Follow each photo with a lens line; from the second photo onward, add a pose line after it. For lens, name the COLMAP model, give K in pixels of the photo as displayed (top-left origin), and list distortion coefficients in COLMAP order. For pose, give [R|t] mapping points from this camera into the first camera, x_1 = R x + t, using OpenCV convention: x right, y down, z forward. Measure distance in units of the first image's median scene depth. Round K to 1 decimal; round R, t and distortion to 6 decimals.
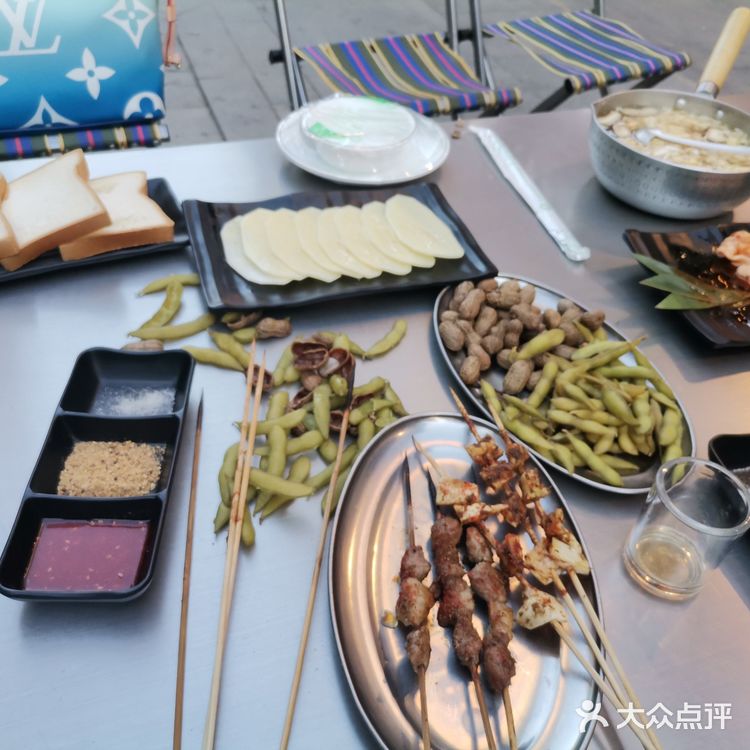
lens RADIAL K [[751.0, 0, 375.0], [0, 751.0, 375.0], [0, 0, 1]] dist [0.030414, -0.011515]
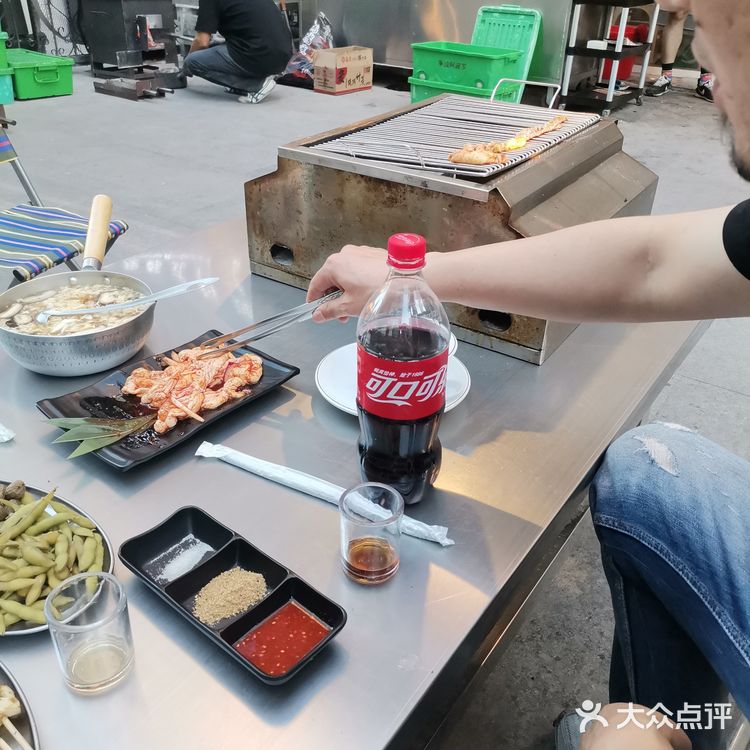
lens RADIAL K [[751.0, 0, 375.0], [0, 751.0, 375.0], [0, 0, 1]] dist [0.030414, -0.011515]
pose [[0.814829, -0.341930, 0.468121, 0.279008], [0.419290, 0.905256, -0.068605, 0.081418], [-0.400311, 0.252180, 0.880997, -0.289716]]
